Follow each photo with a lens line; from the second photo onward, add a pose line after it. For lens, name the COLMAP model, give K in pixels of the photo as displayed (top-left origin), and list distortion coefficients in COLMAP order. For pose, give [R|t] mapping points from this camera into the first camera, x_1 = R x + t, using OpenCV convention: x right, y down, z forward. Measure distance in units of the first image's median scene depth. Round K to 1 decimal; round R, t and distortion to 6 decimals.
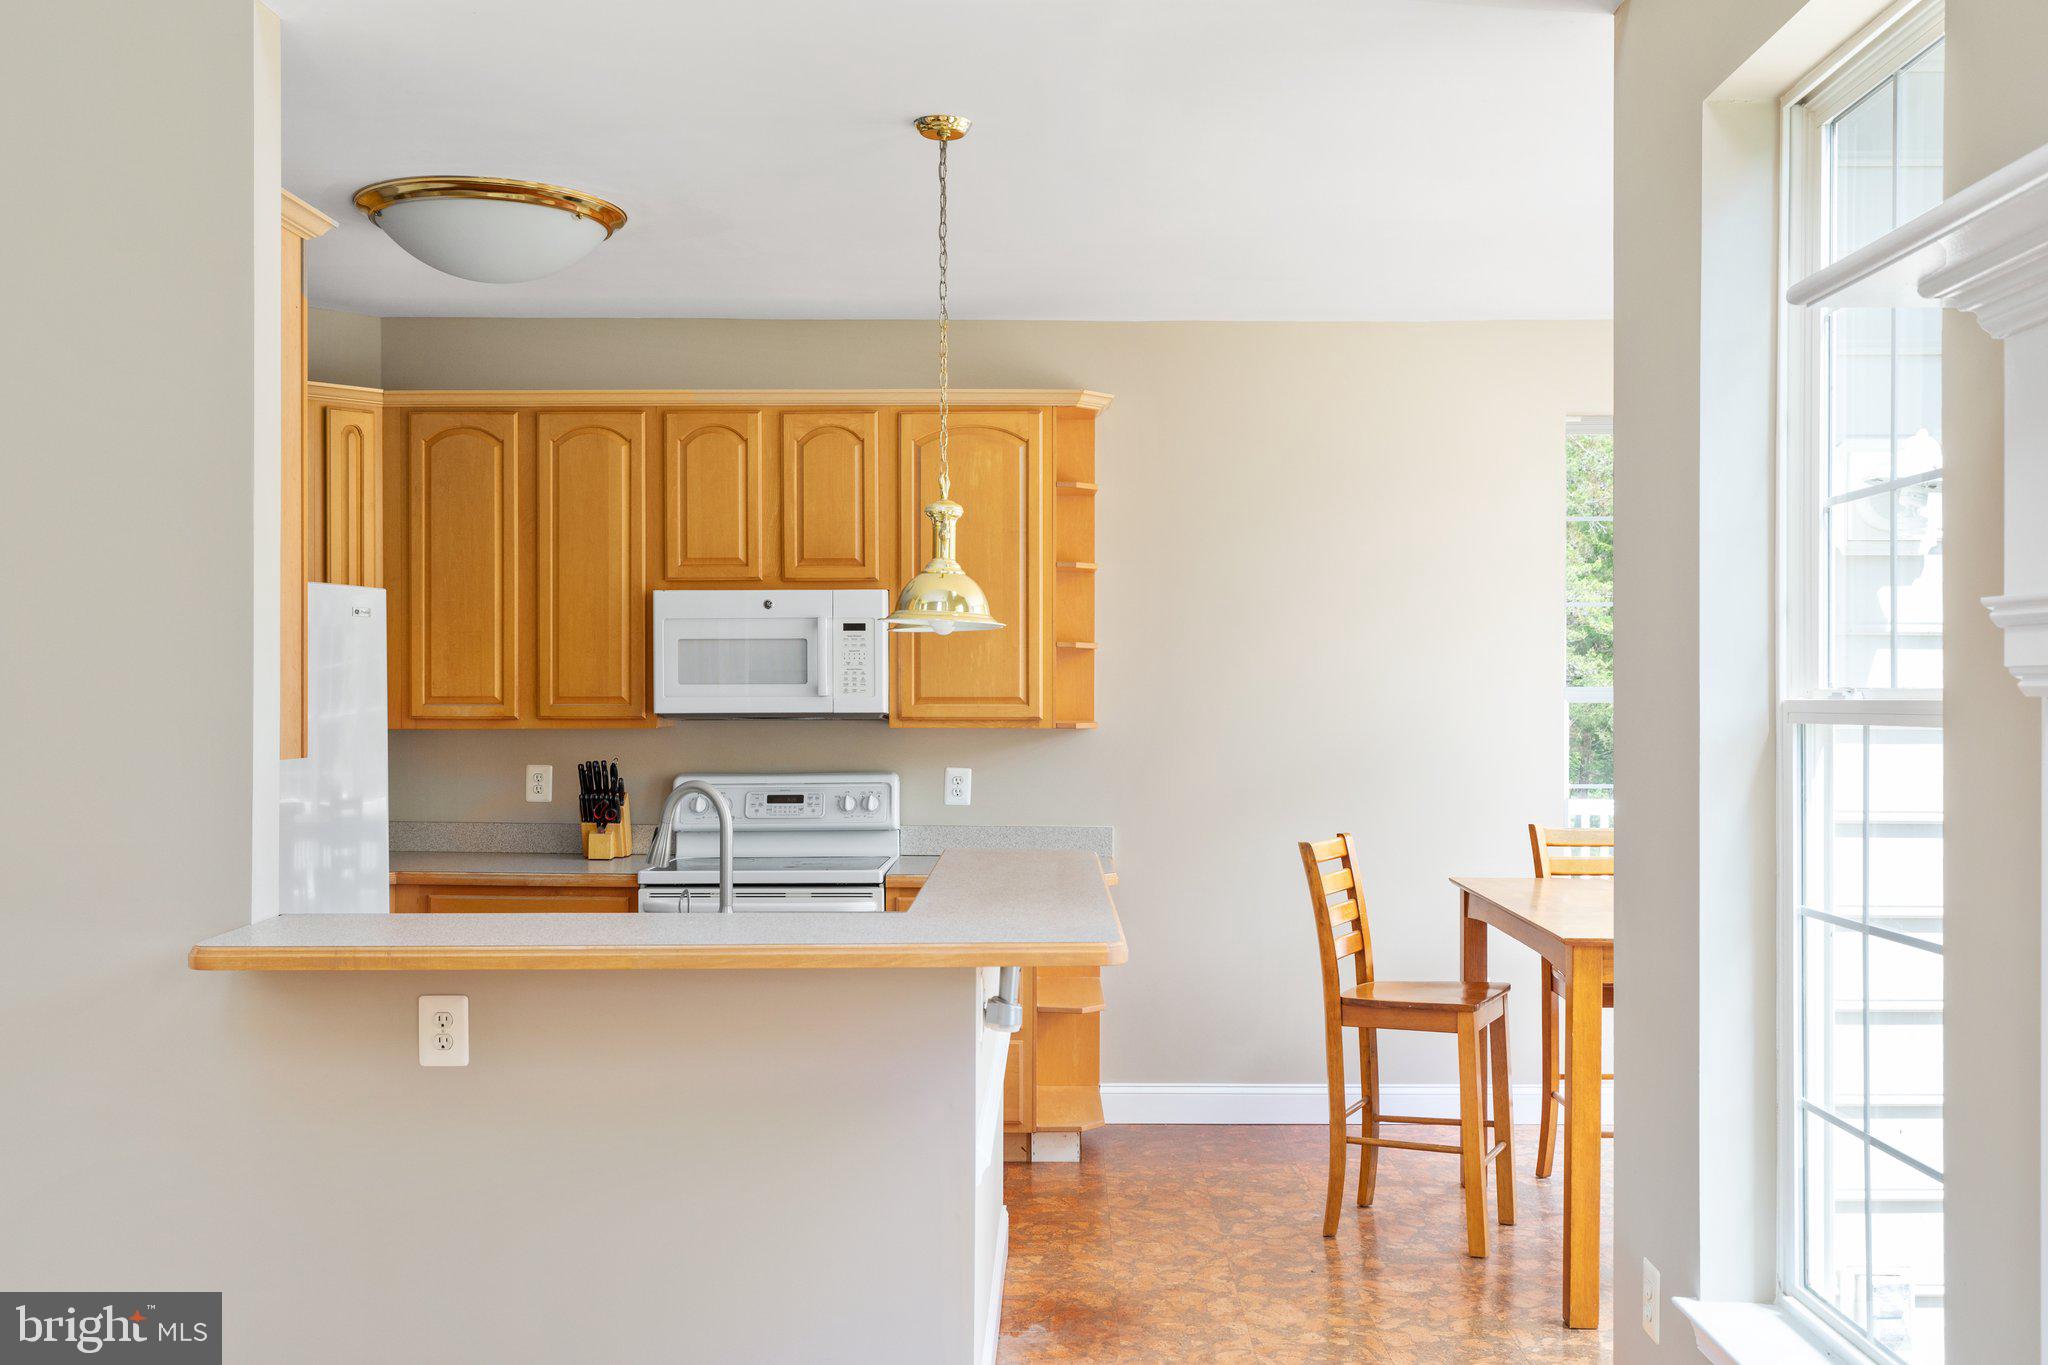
lens RADIAL K [[1968.6, 0, 1018.8], [0, 1968.6, 697.6], [0, 0, 1]] dist [0.110359, -0.000416]
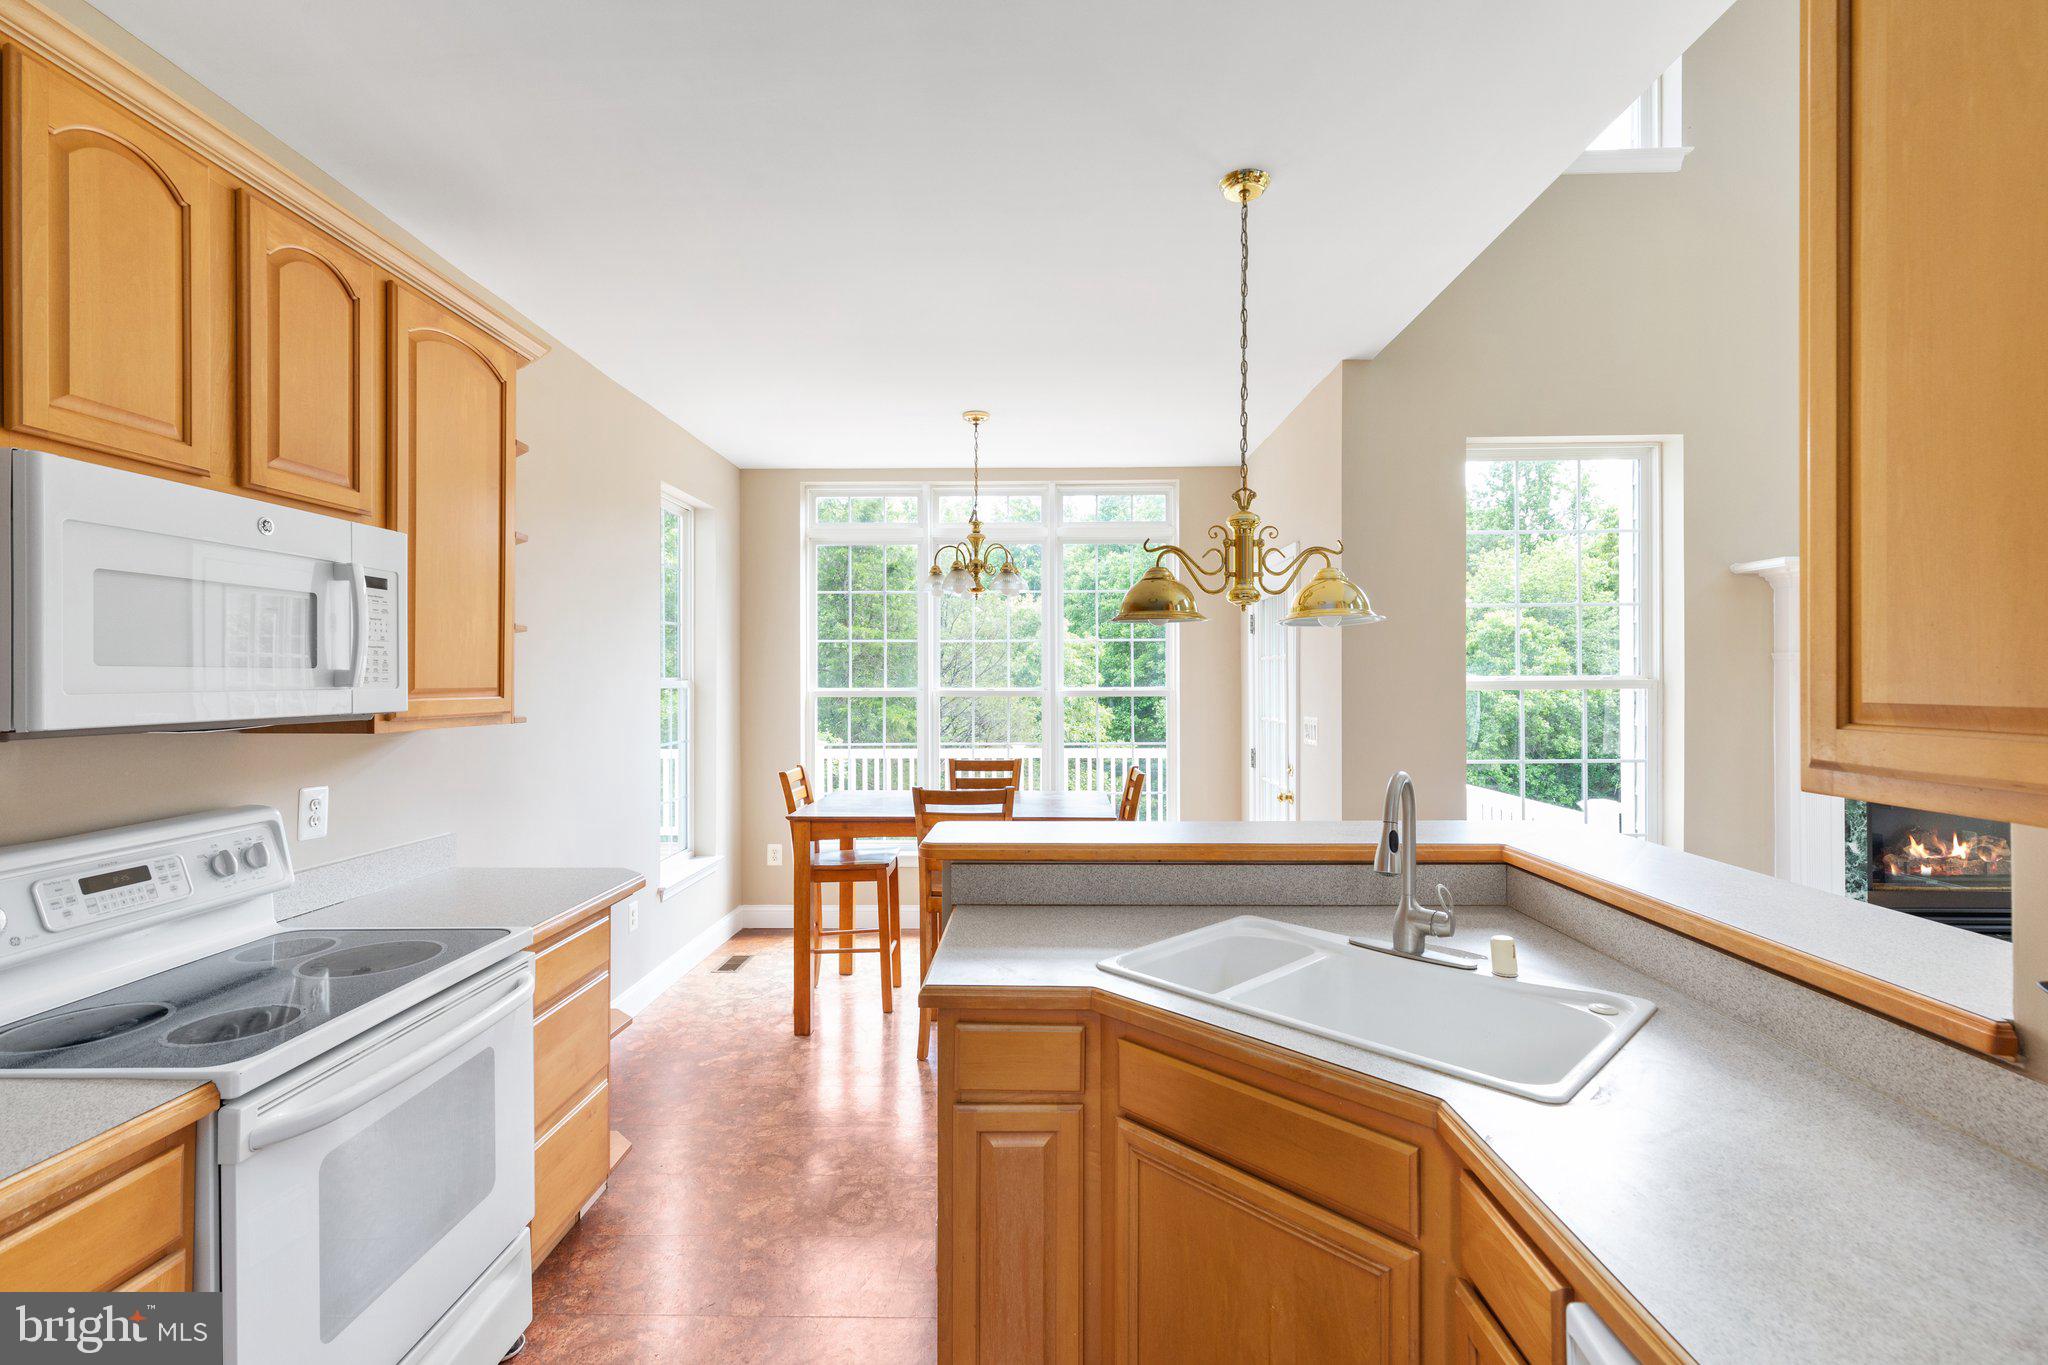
lens RADIAL K [[913.8, 0, 1032.9], [0, 913.8, 678.4], [0, 0, 1]] dist [0.004608, 0.000173]
pose [[-0.013595, 0.001901, 0.999906, -0.387447], [0.006046, 0.999980, -0.001819, -0.001932], [-0.999889, 0.006020, -0.013607, 0.777013]]
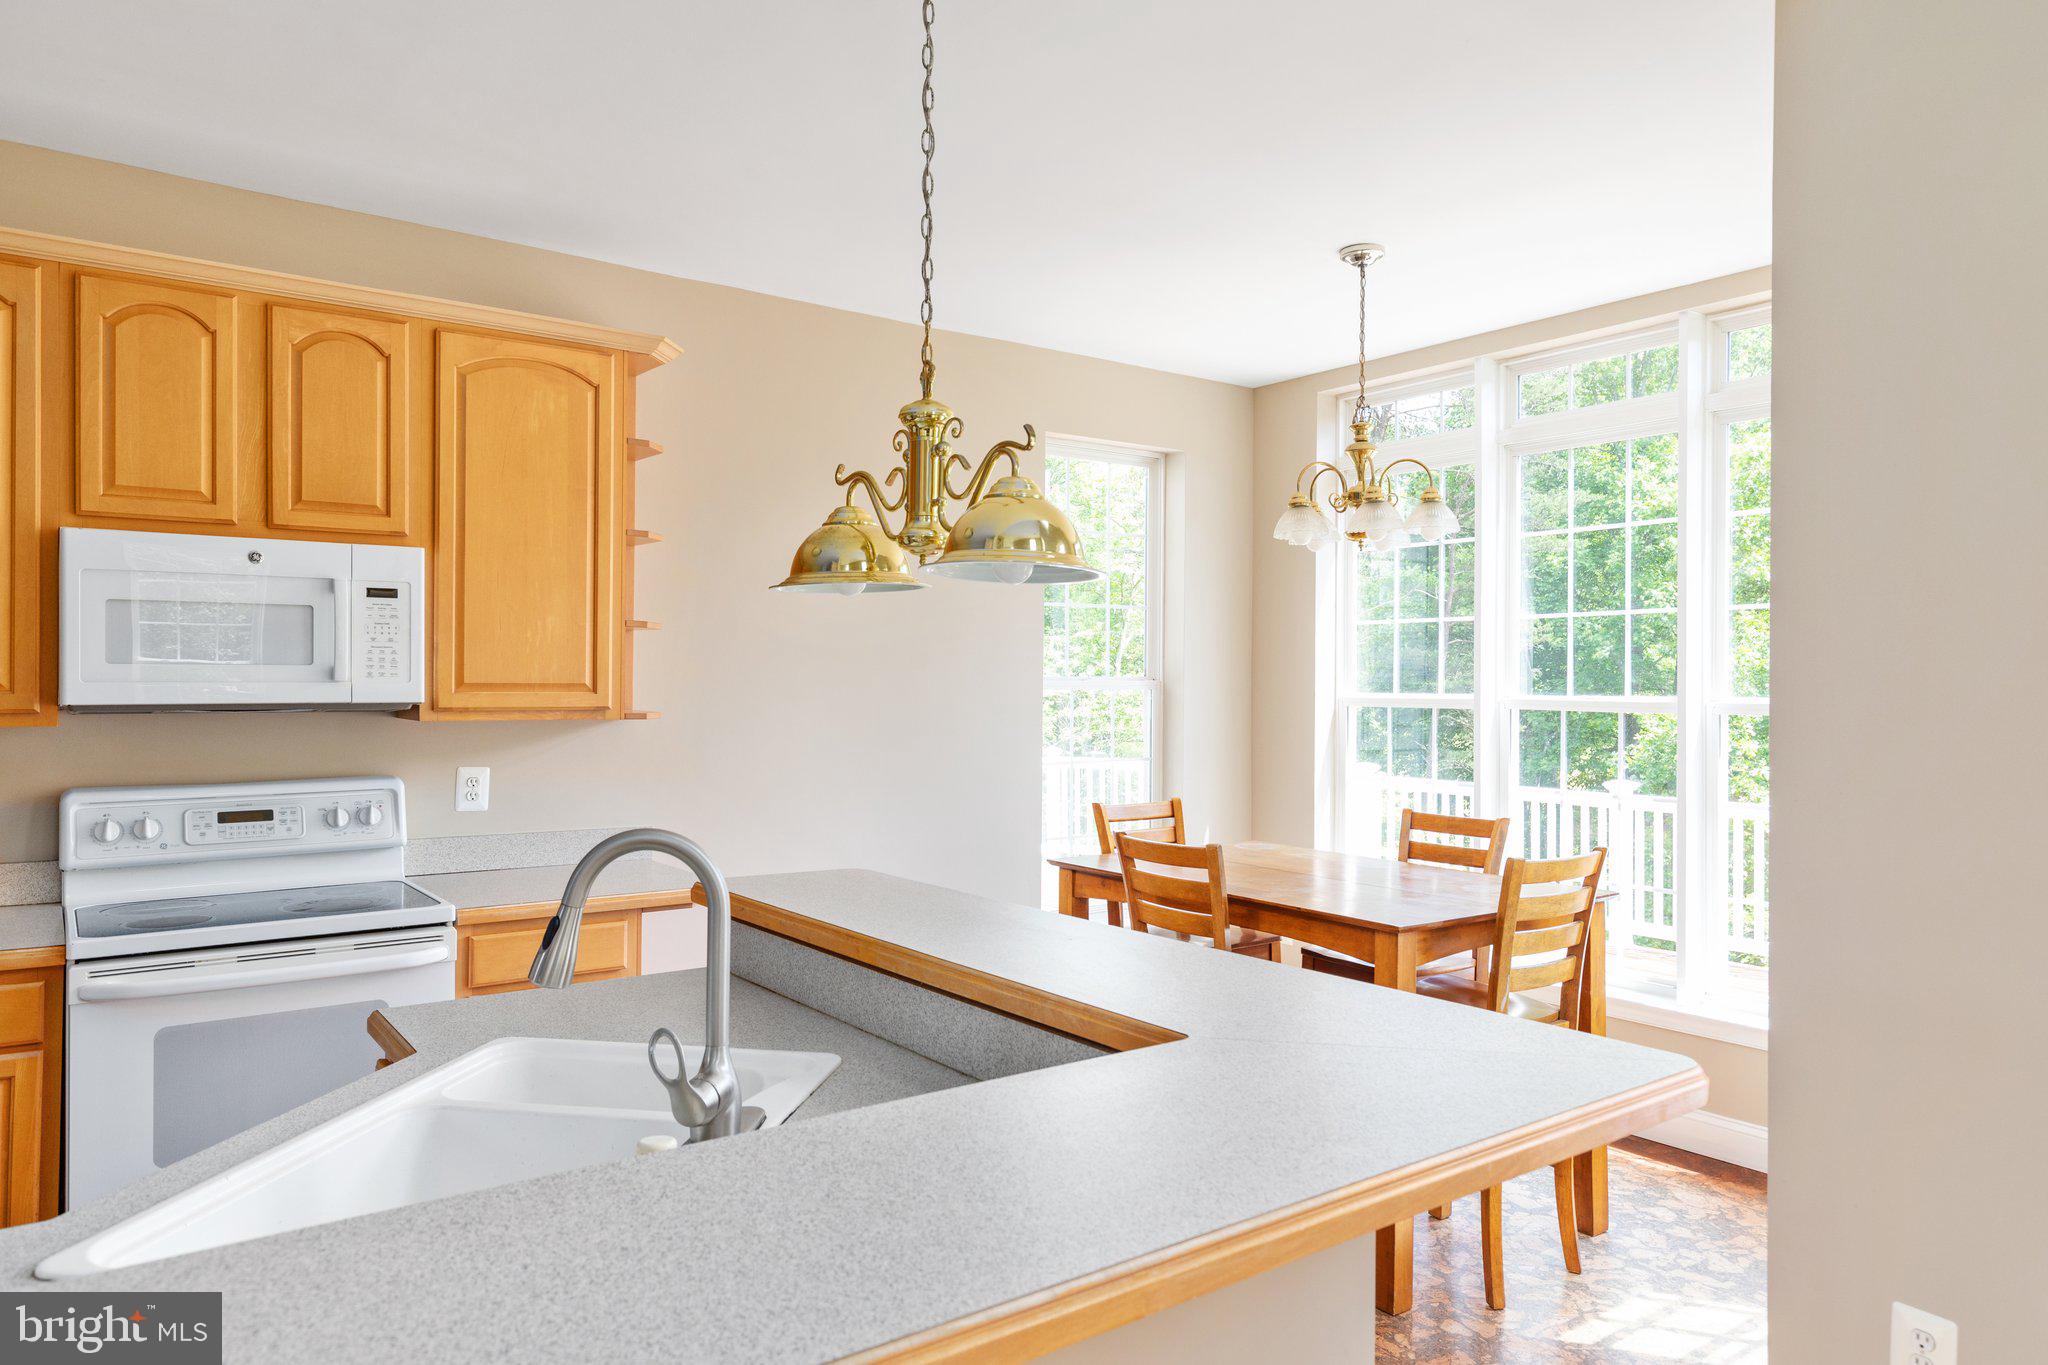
lens RADIAL K [[1347.2, 0, 1024.0], [0, 1347.2, 682.5], [0, 0, 1]] dist [0.020363, 0.000915]
pose [[0.790330, 0.003660, 0.612670, -0.208877], [-0.001779, 0.999992, -0.003679, 0.001244], [-0.612679, 0.001818, 0.790330, 0.416515]]
